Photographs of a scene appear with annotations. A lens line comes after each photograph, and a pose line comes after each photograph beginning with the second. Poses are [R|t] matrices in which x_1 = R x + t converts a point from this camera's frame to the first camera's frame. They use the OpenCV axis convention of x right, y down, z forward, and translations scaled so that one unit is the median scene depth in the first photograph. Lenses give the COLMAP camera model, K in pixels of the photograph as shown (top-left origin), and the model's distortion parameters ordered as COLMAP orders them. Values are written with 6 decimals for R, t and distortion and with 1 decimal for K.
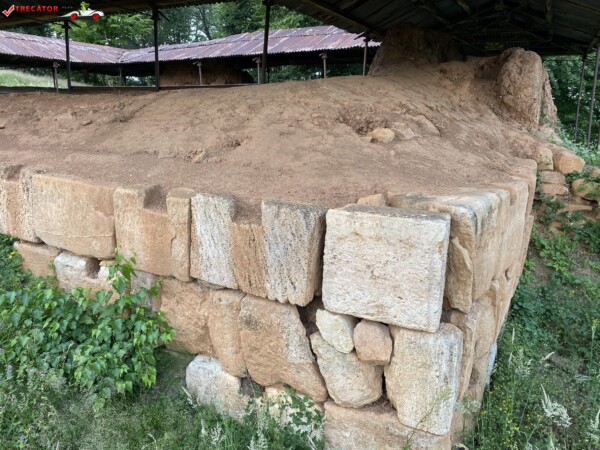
lens RADIAL K [[457.9, 0, 290.2], [0, 457.9, 221.4], [0, 0, 1]] dist [0.028200, -0.017597]
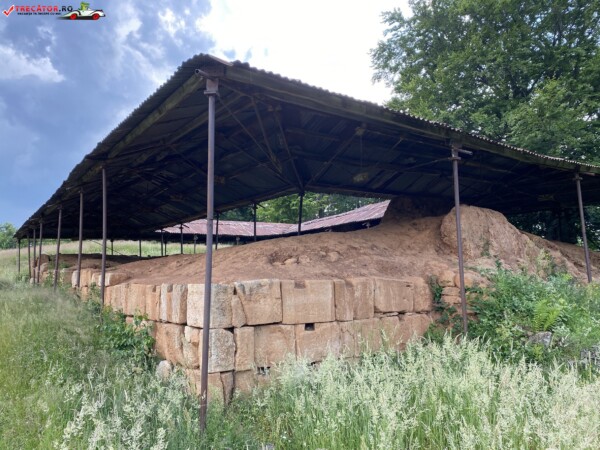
lens RADIAL K [[457.9, 0, 290.2], [0, 457.9, 221.4], [0, 0, 1]] dist [0.028200, -0.017597]
pose [[0.909608, -0.086248, -0.406416, 0.703601], [-0.058186, 0.942129, -0.330162, 0.193141], [0.411372, 0.323966, 0.851950, -0.455530]]
